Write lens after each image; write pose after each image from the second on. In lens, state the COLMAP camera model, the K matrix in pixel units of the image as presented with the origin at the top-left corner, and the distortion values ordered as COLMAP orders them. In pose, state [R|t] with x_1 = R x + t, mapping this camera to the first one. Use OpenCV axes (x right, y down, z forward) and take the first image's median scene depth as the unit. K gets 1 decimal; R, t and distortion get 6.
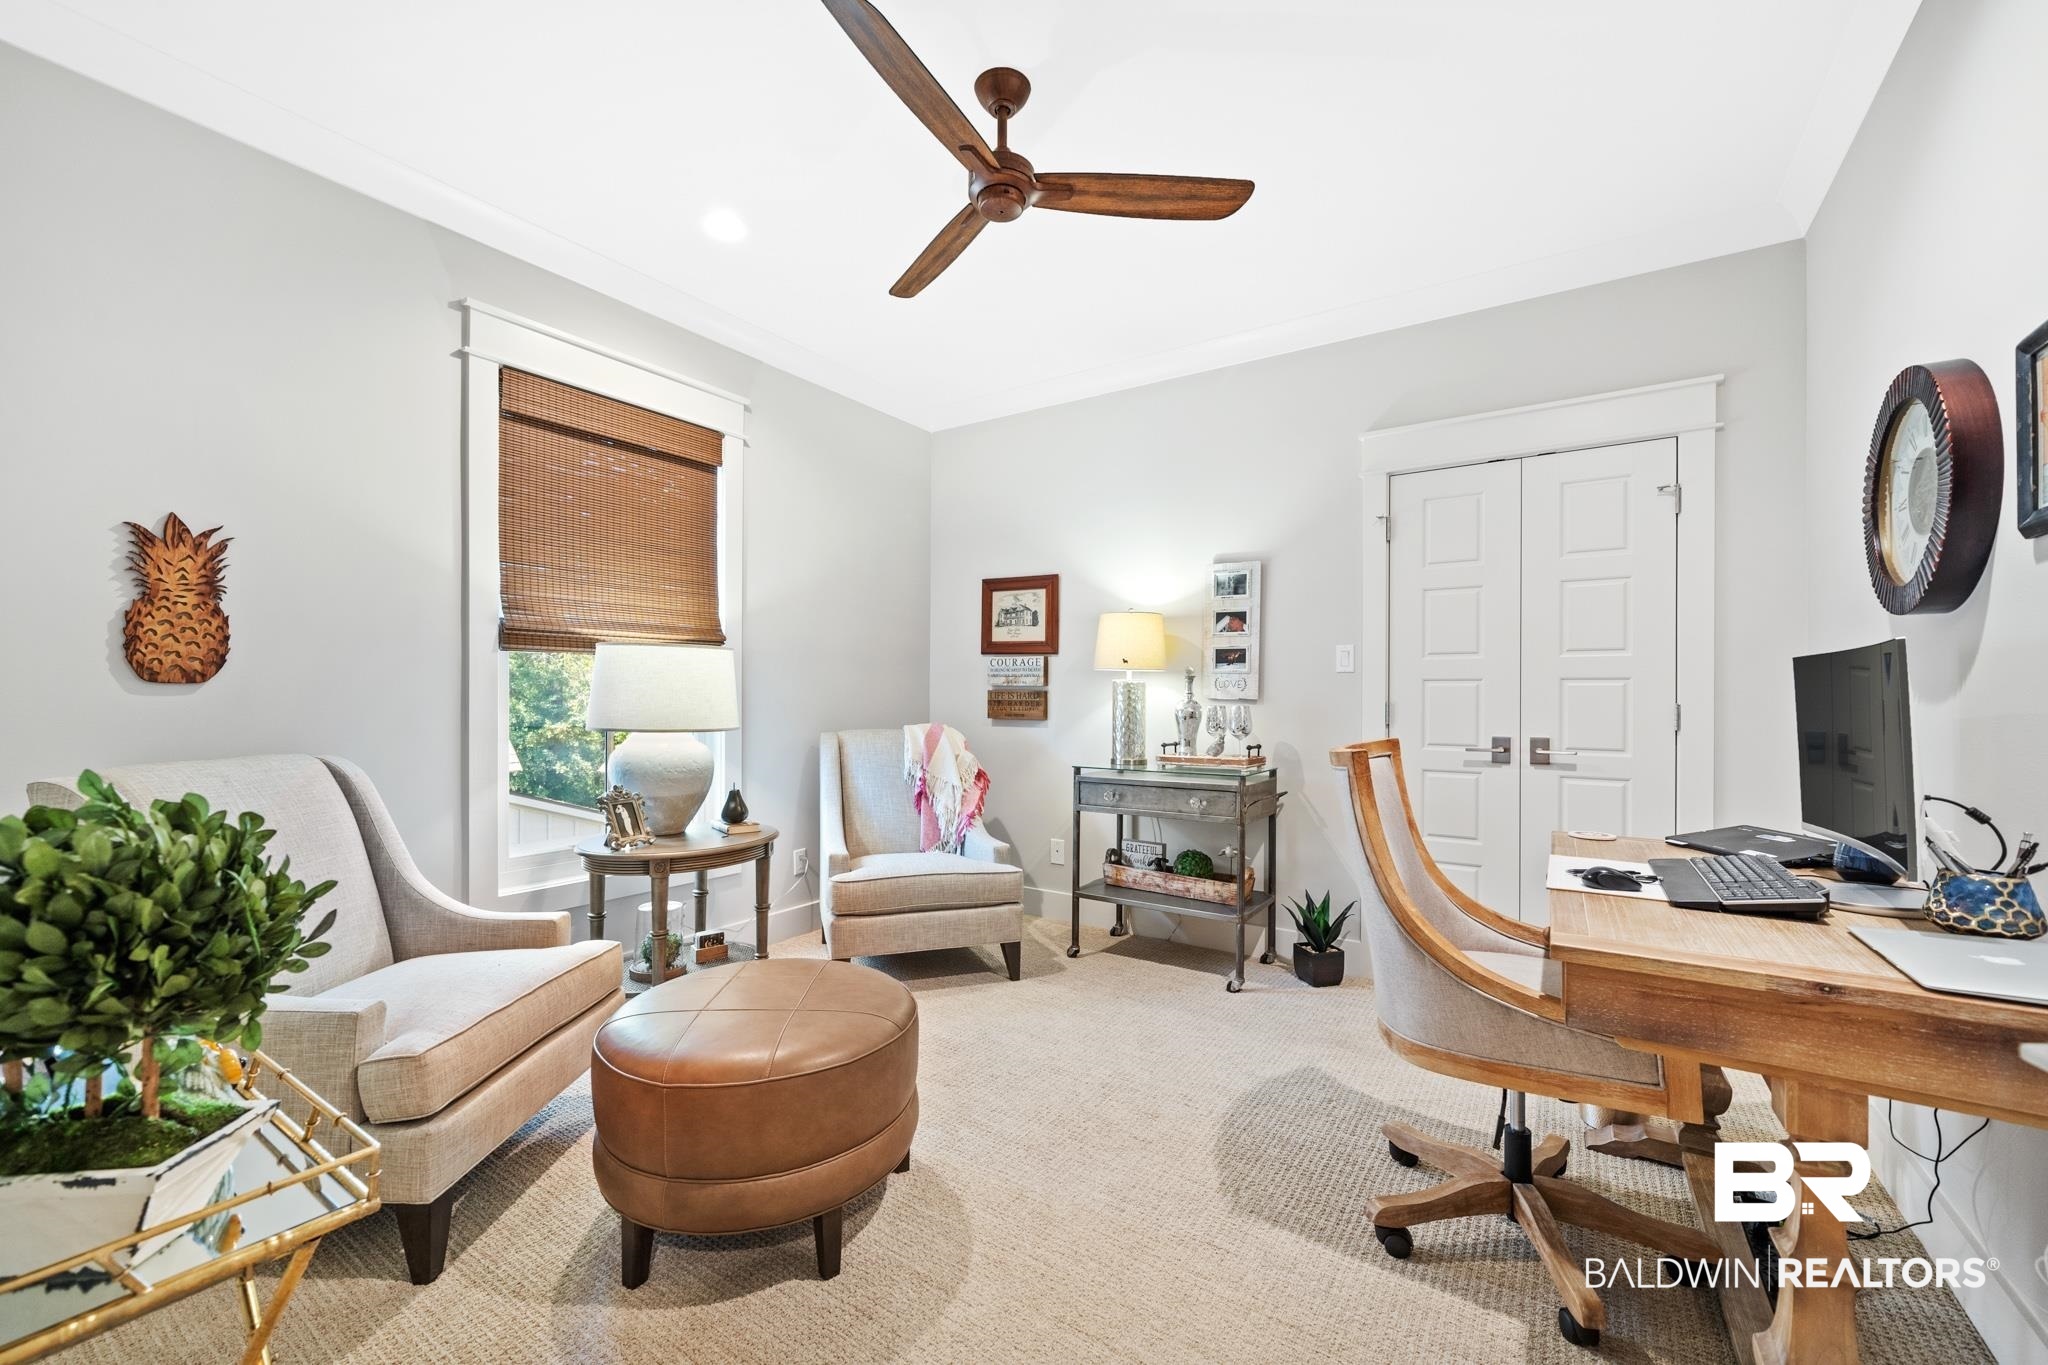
lens RADIAL K [[834.3, 0, 1023.2], [0, 834.3, 692.2], [0, 0, 1]] dist [-0.003062, 0.000465]
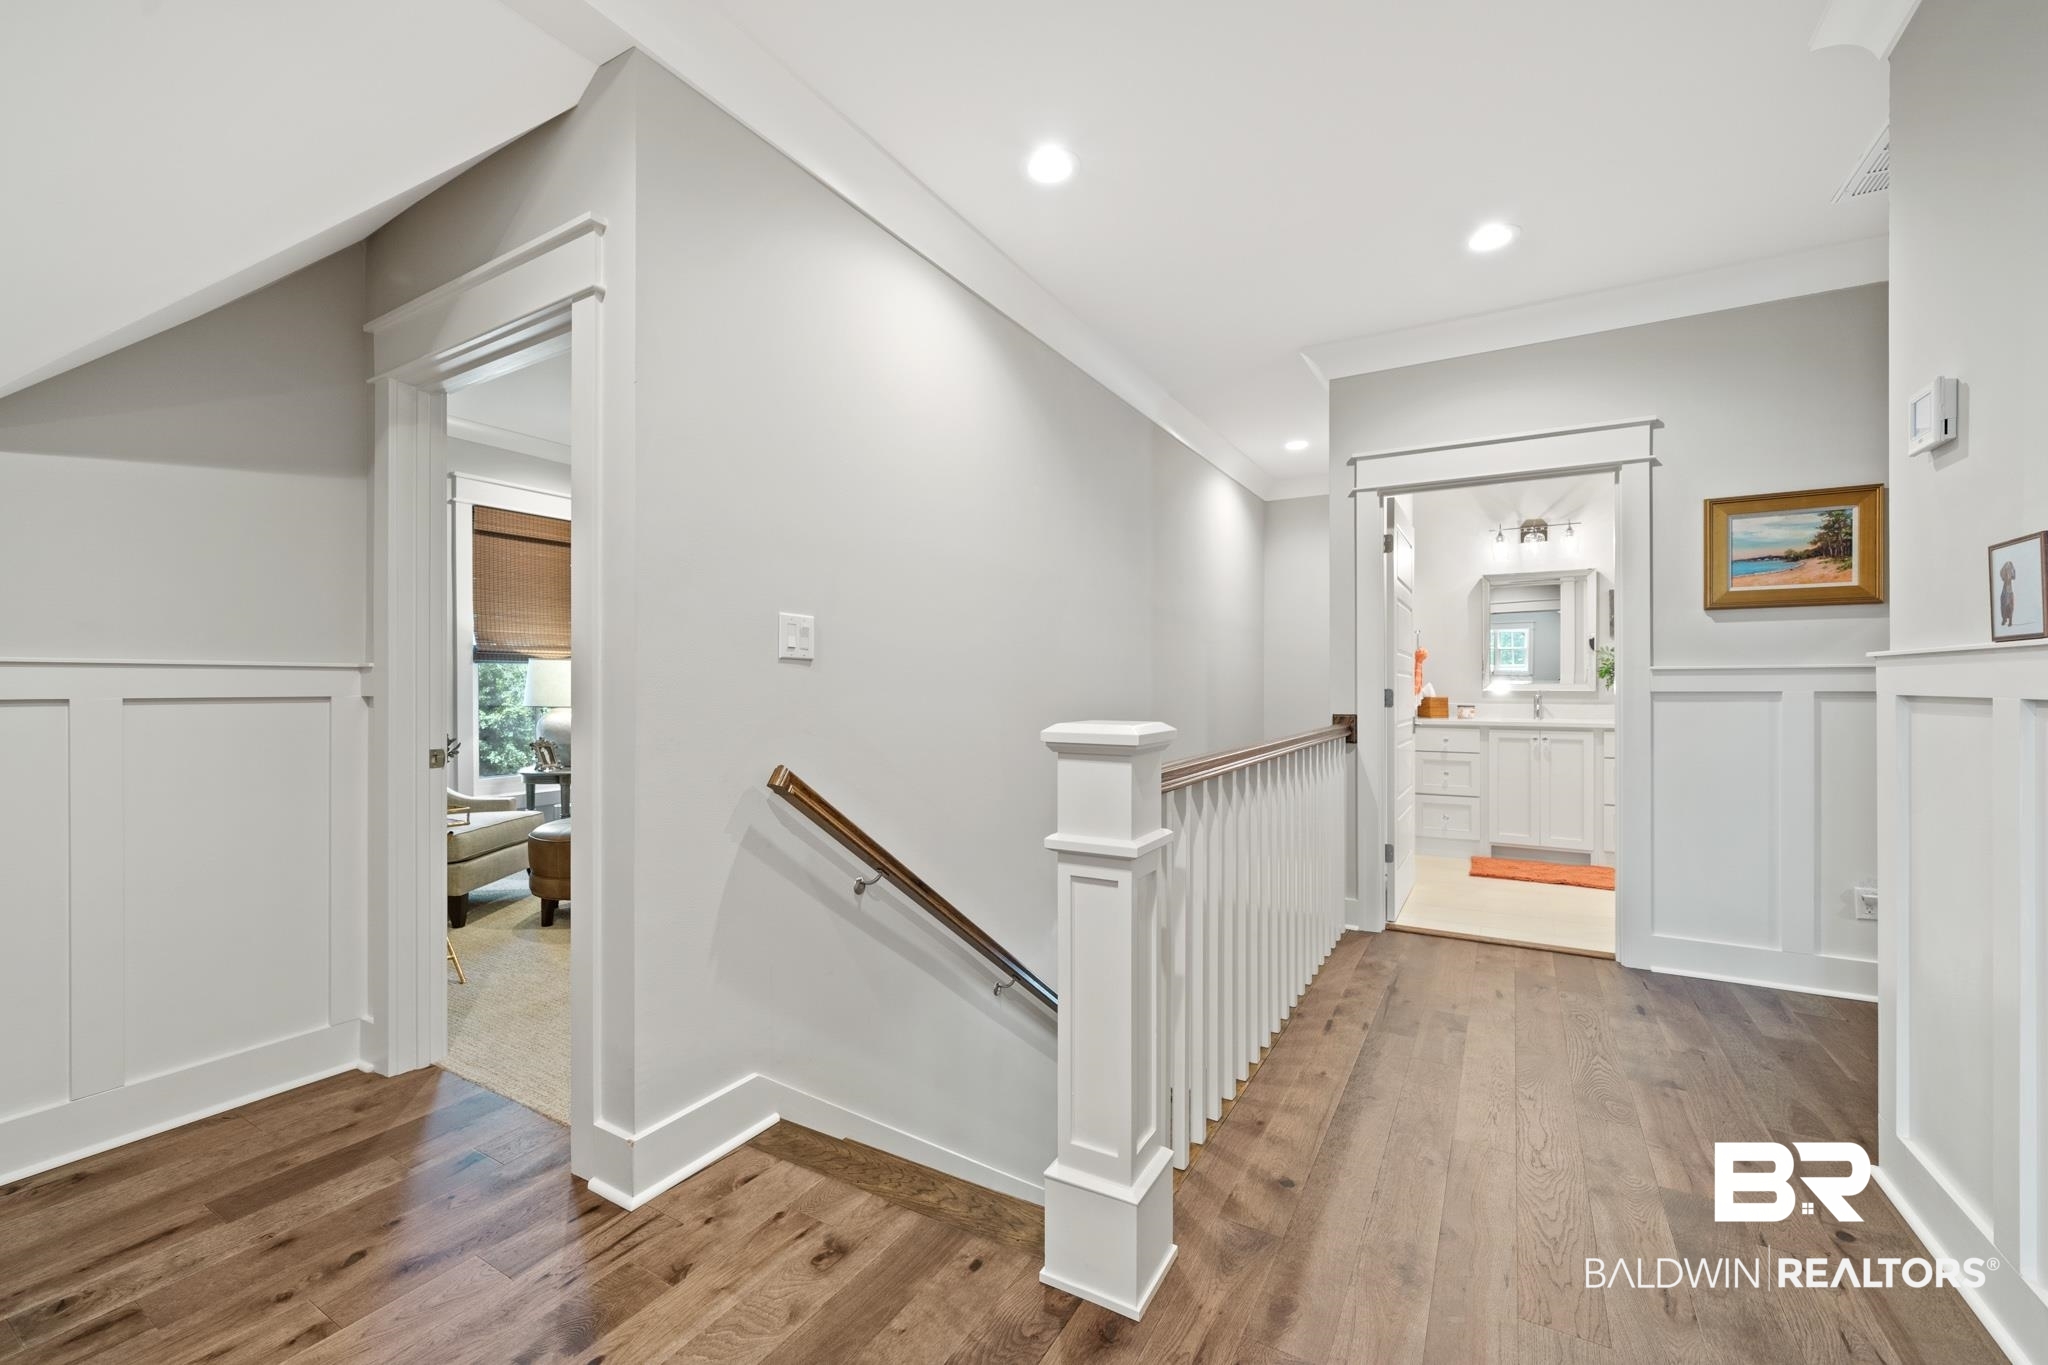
lens RADIAL K [[834.3, 0, 1020.8], [0, 834.3, 690.5], [0, 0, 1]] dist [-0.003062, 0.000465]
pose [[0.998288, -0.002928, 0.058421, 0.449350], [0.002363, 0.999950, 0.009735, -0.004982], [-0.058446, -0.009580, 0.998245, -0.872968]]
